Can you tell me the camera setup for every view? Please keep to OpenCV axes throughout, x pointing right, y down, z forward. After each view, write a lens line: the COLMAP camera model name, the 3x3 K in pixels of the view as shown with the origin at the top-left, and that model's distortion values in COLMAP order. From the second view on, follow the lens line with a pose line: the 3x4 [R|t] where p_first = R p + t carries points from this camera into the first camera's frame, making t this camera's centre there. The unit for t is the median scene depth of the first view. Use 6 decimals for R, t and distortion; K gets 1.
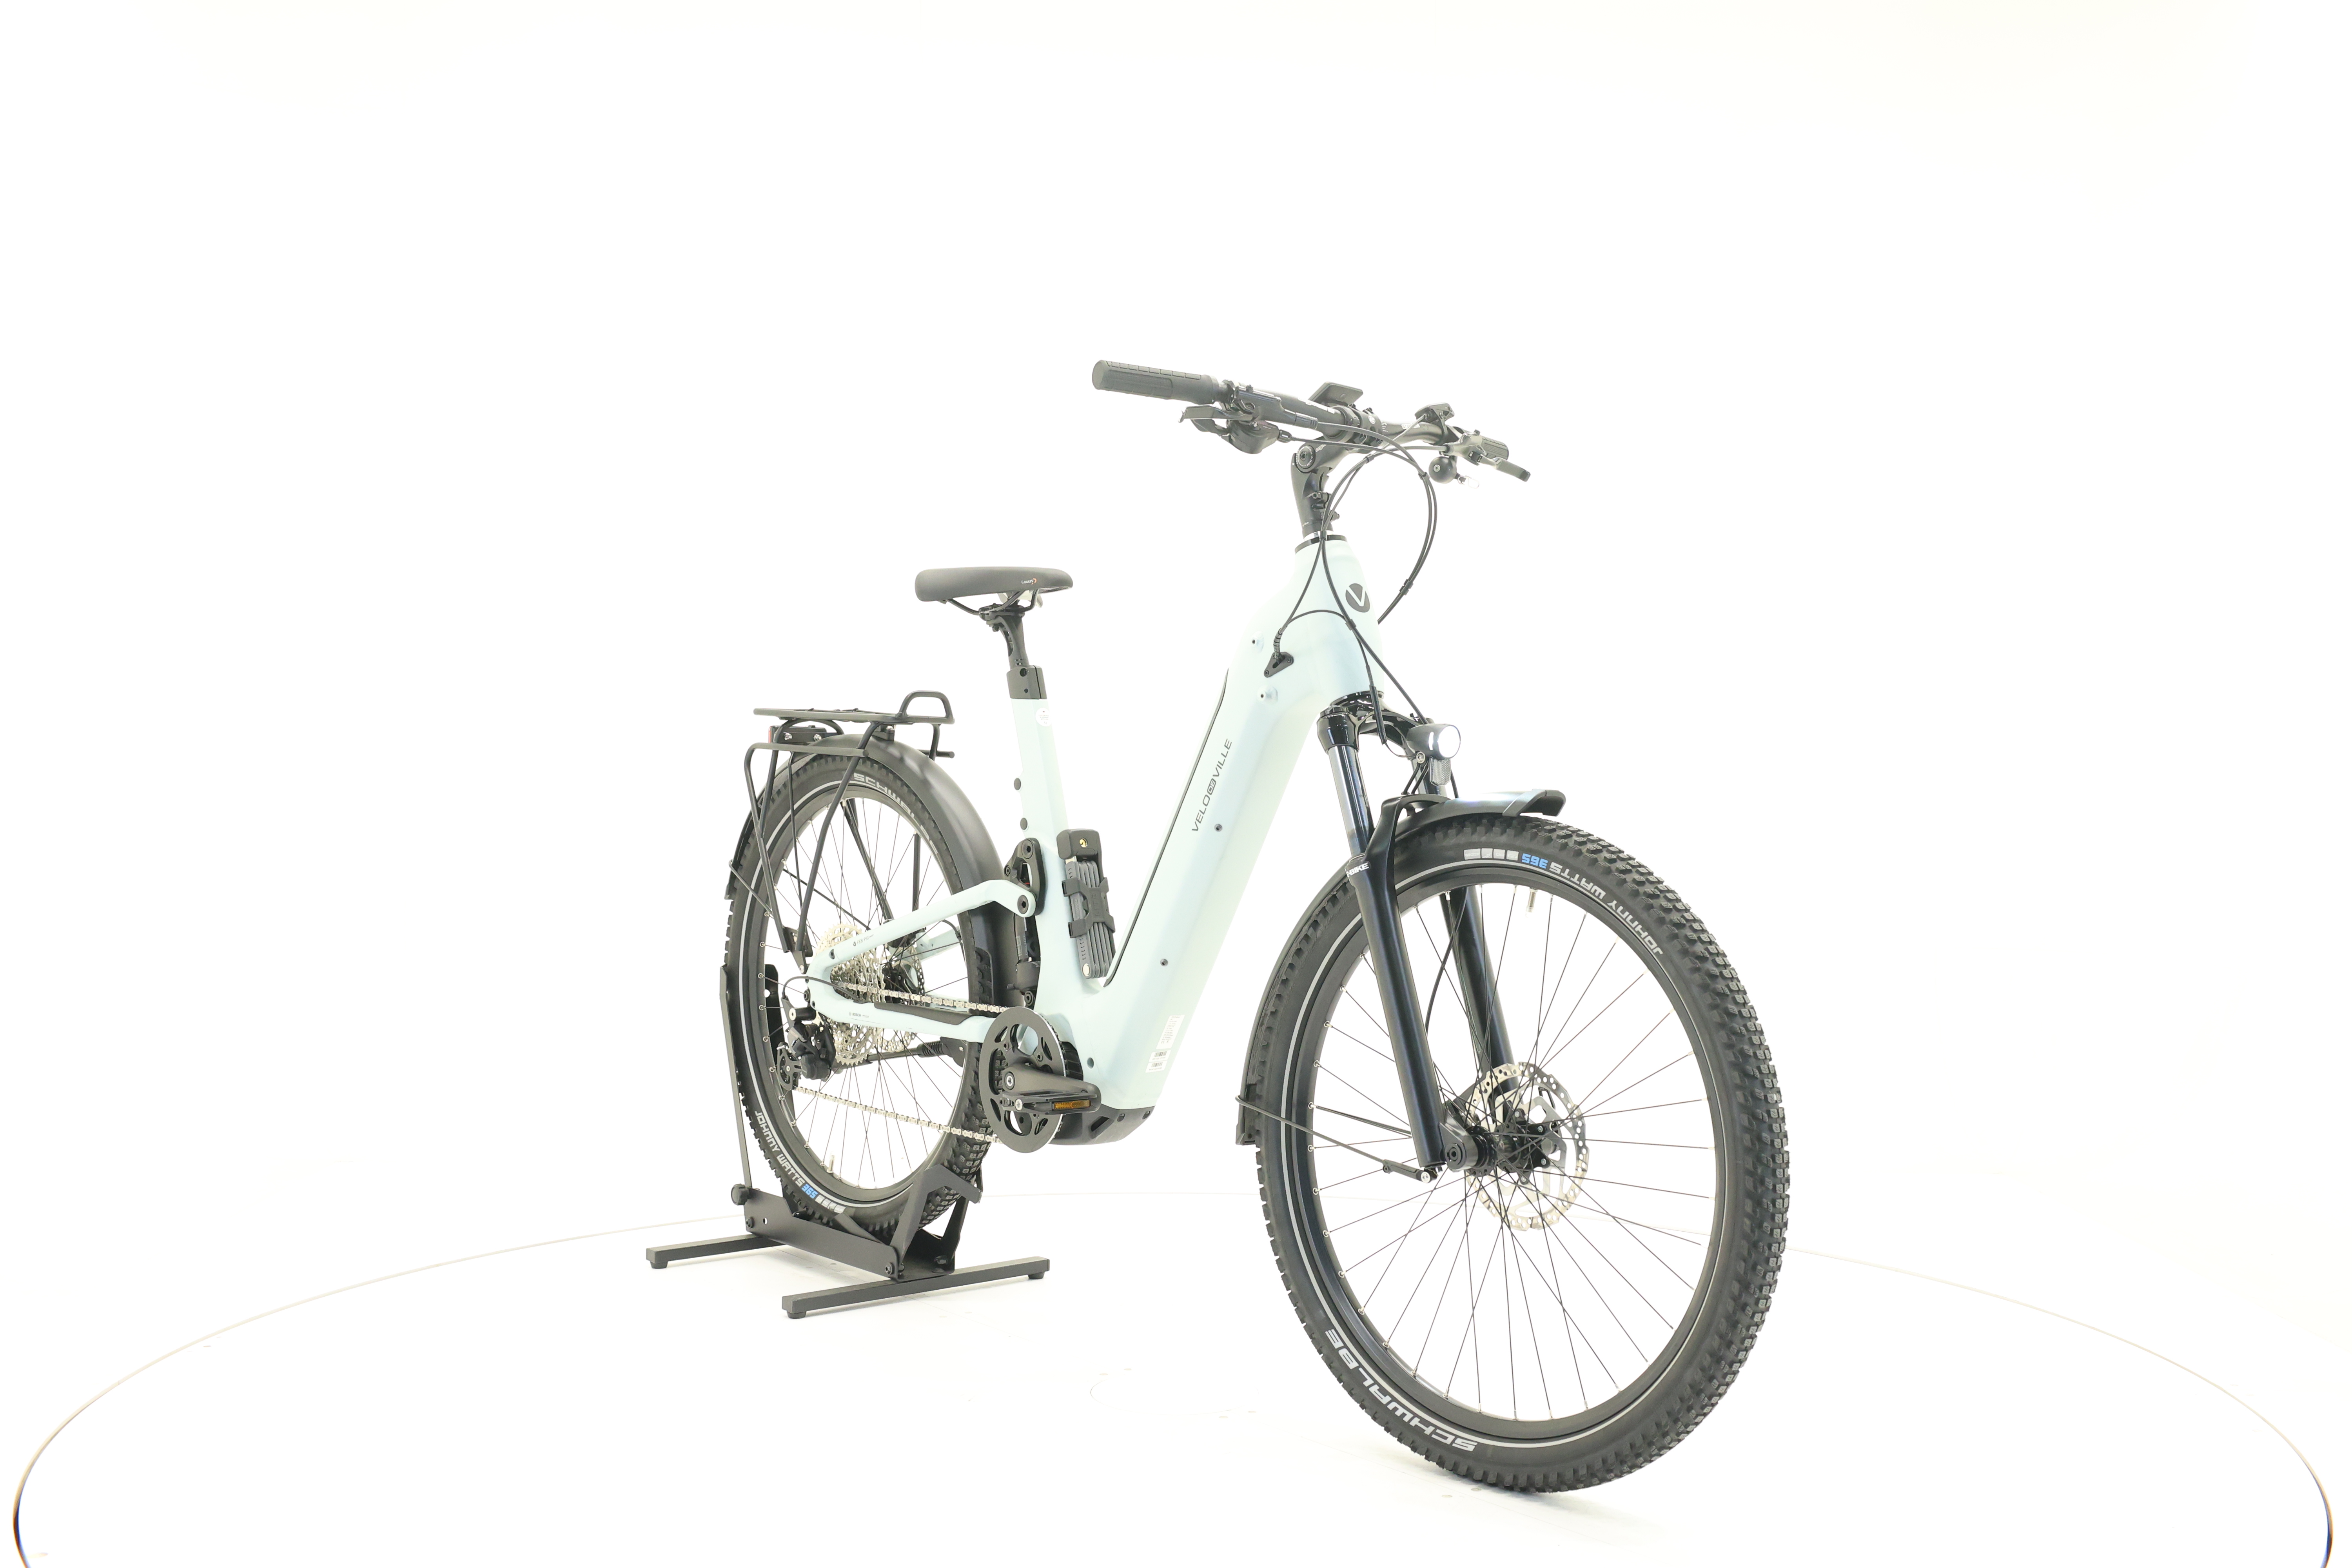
lens RADIAL K [[2502.1, 0, 1178.8], [0, 2502.1, 782.6], [0, 0, 1]] dist [0.005639, 0.000000]
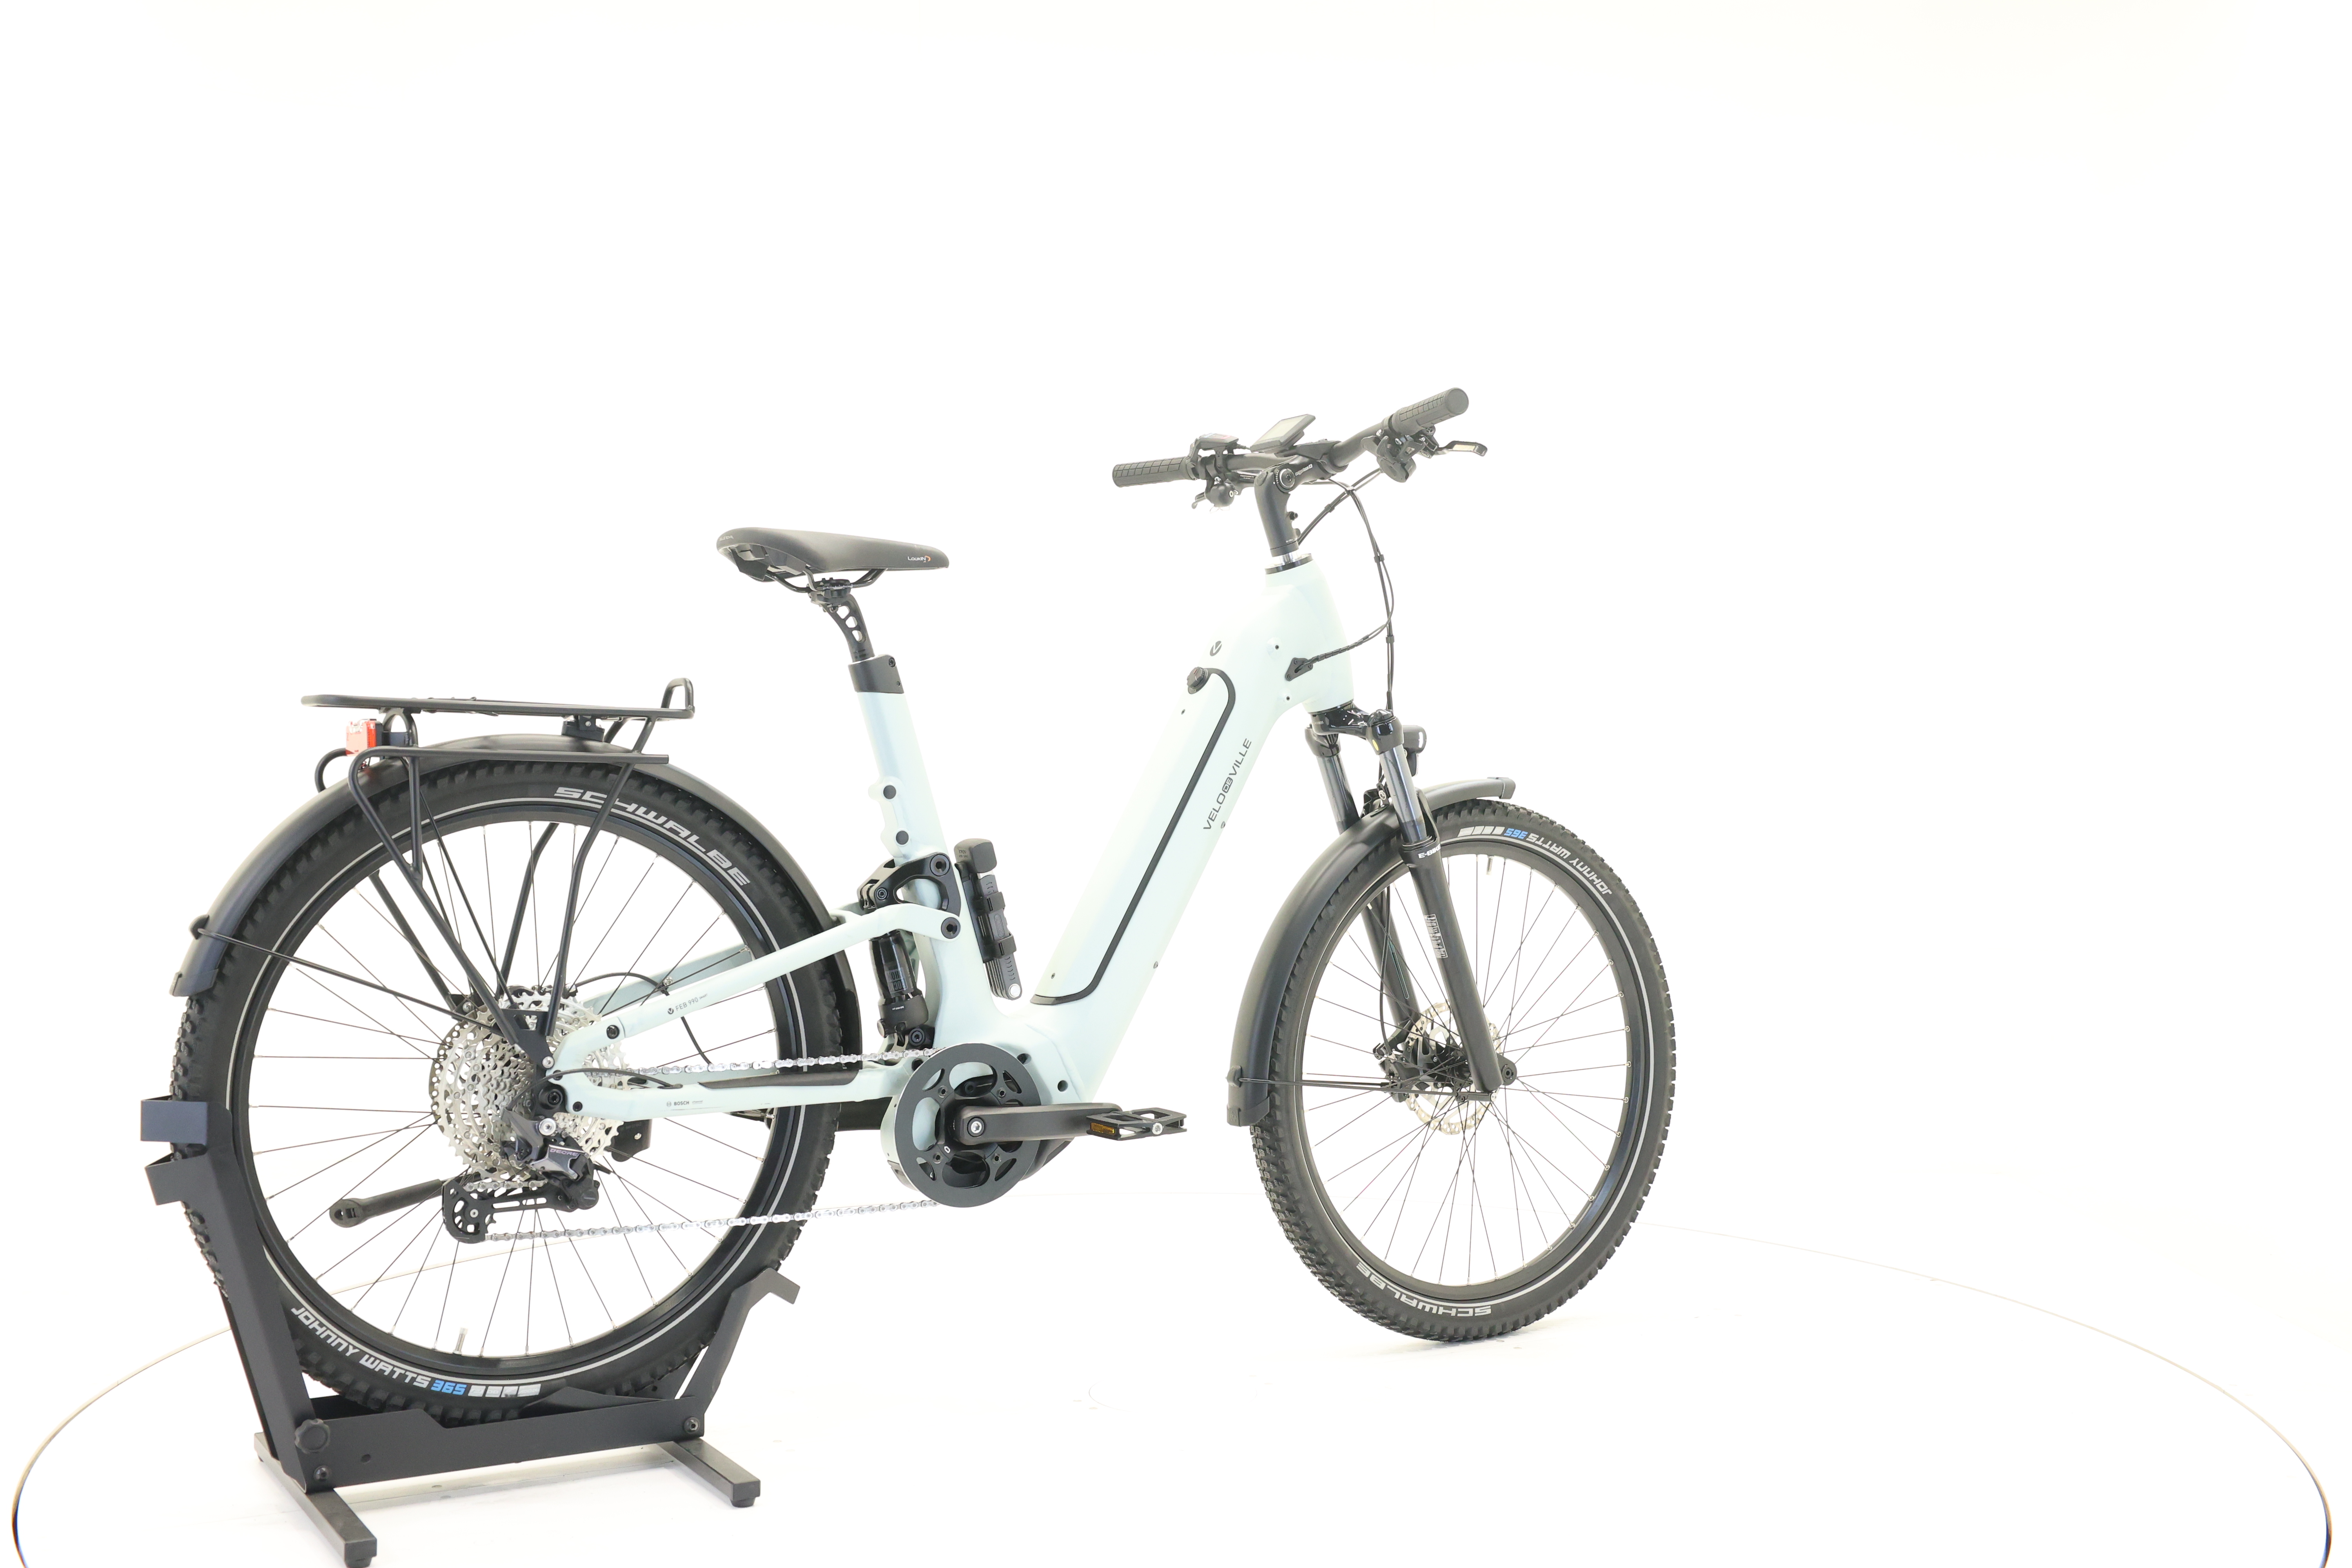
lens RADIAL K [[2502.1, 0, 1184.0], [0, 2502.1, 776.0], [0, 0, 1]] dist [0.005639, 0.000000]
pose [[0.146227, -0.021141, 0.989025, -1.020447], [0.015818, 0.999694, 0.019030, -0.022282], [-0.989125, 0.012862, 0.146516, 0.876552]]
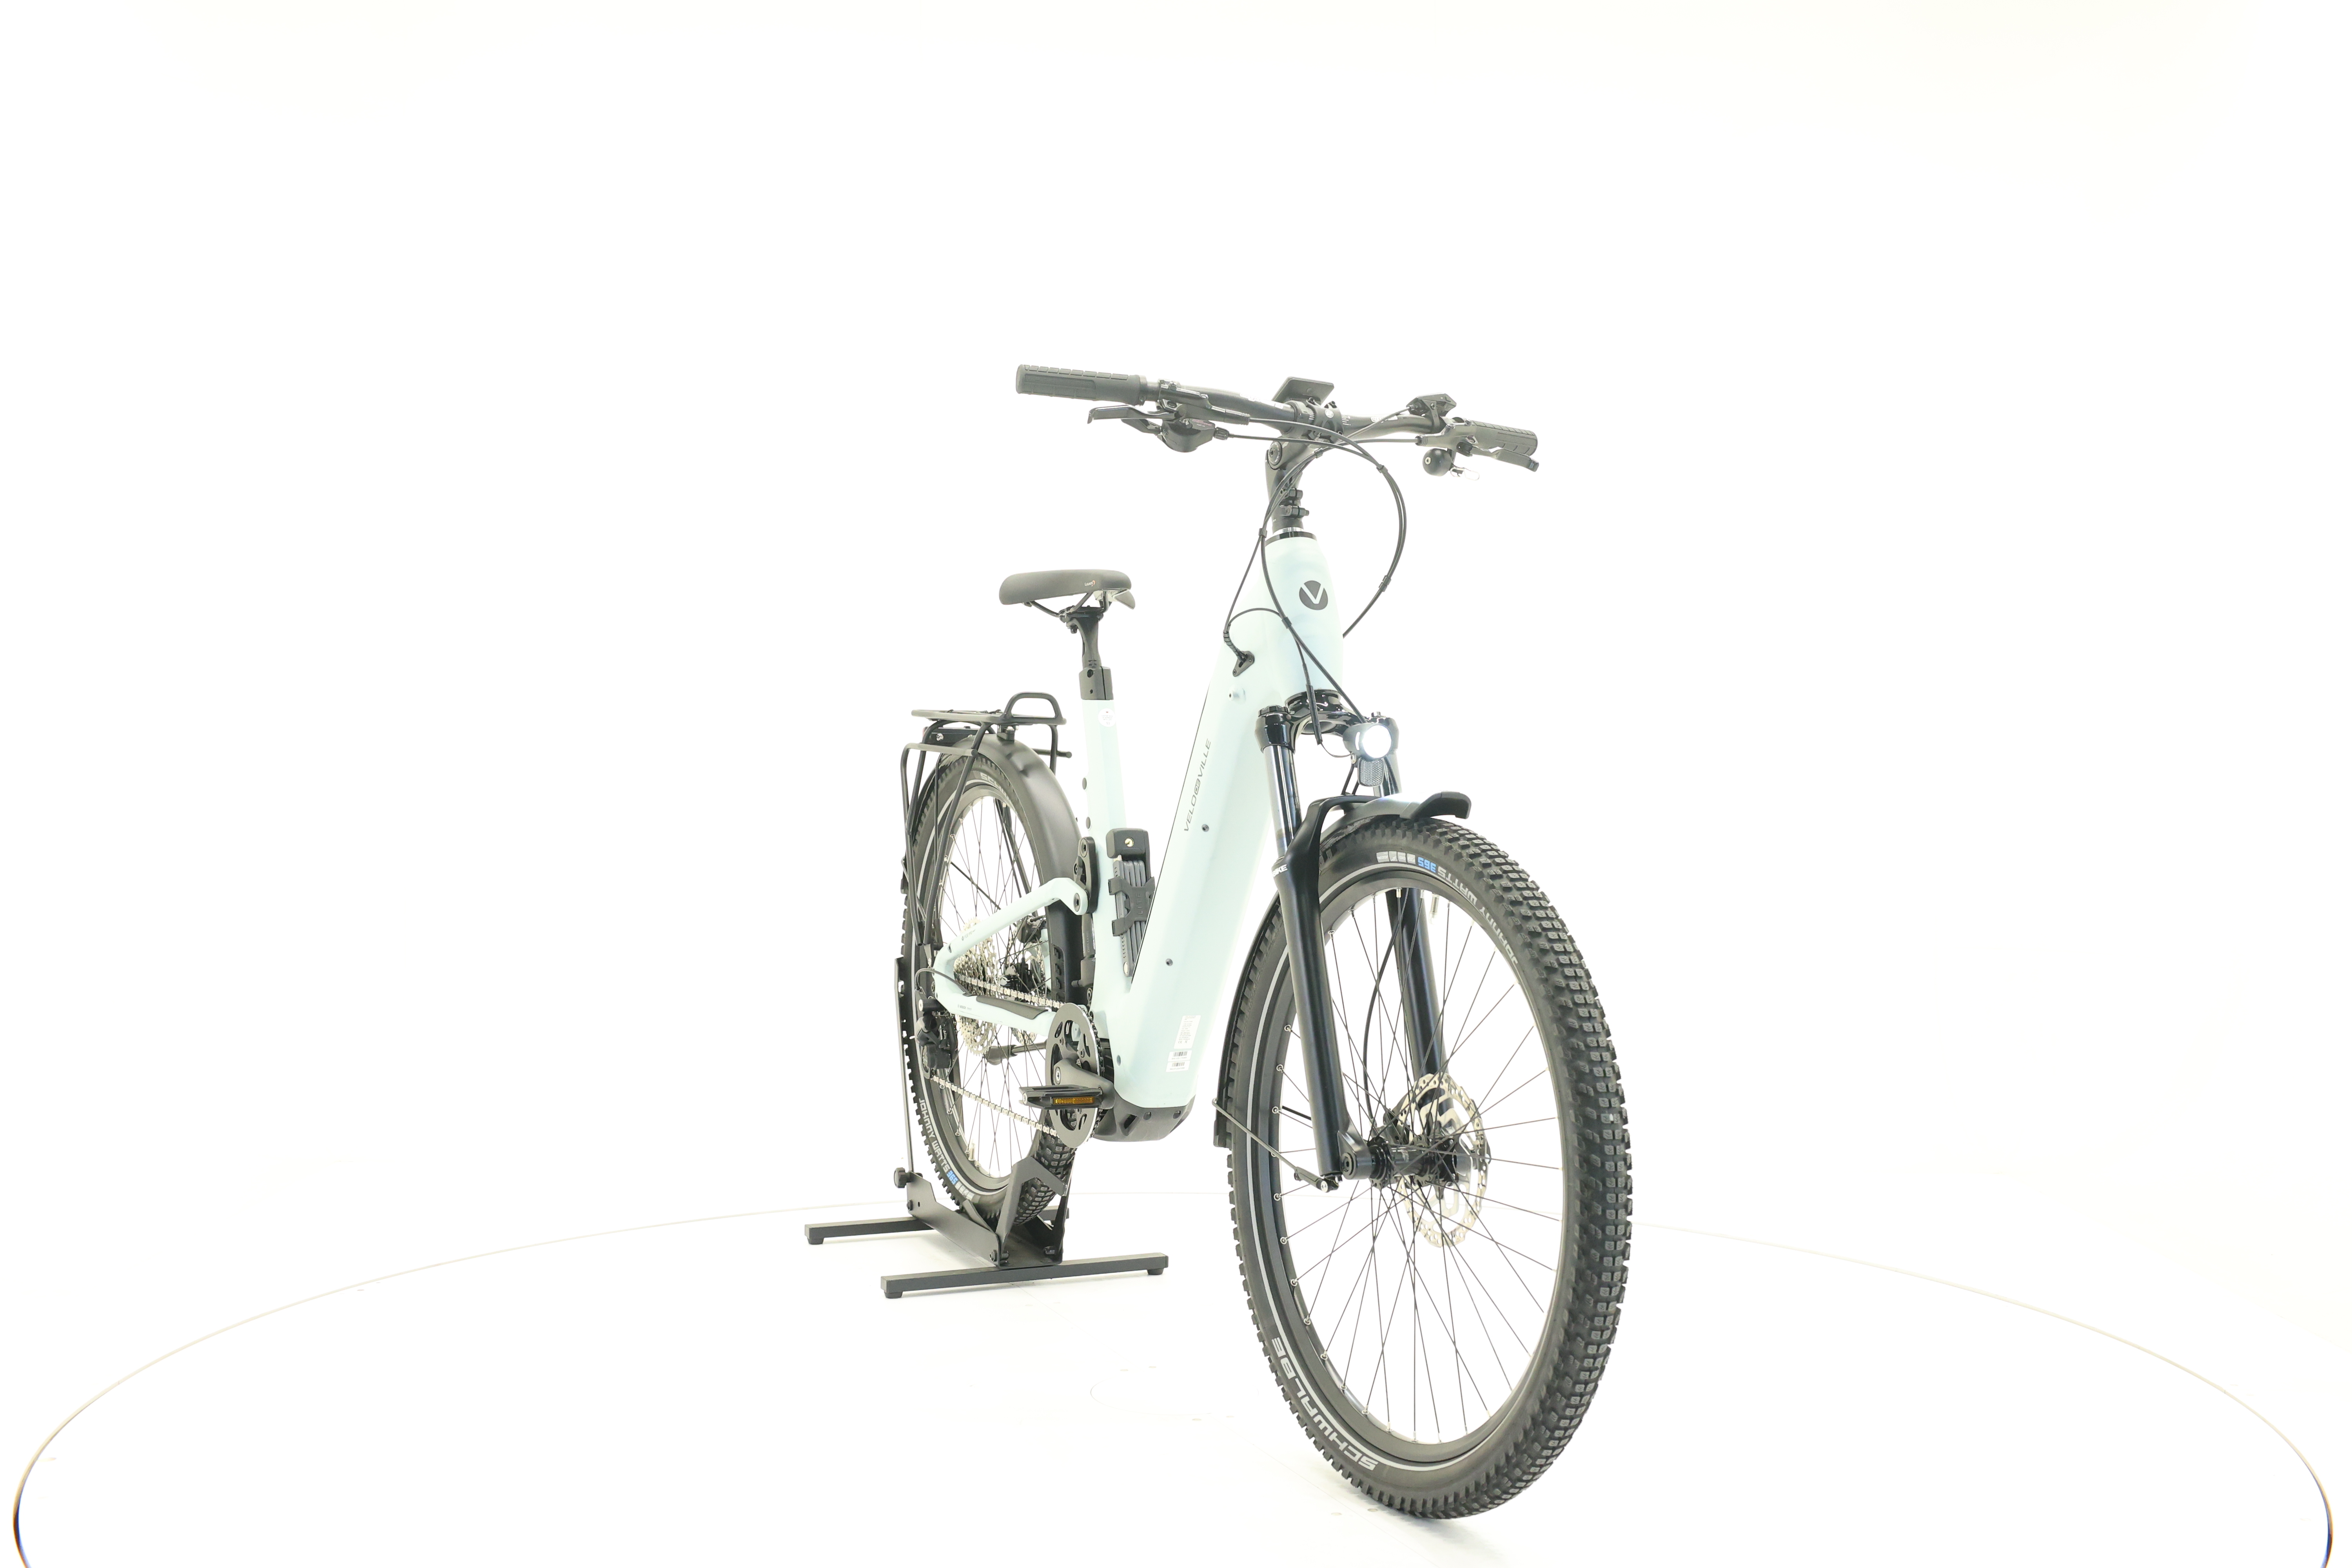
lens RADIAL K [[2502.1, 0, 1178.0], [0, 2502.1, 786.9], [0, 0, 1]] dist [0.005639, 0.000000]
pose [[0.963679, 0.005442, -0.267009, 0.274954], [-0.005283, 0.999985, 0.001315, 0.000366], [0.267012, 0.000143, 0.963693, 0.037672]]
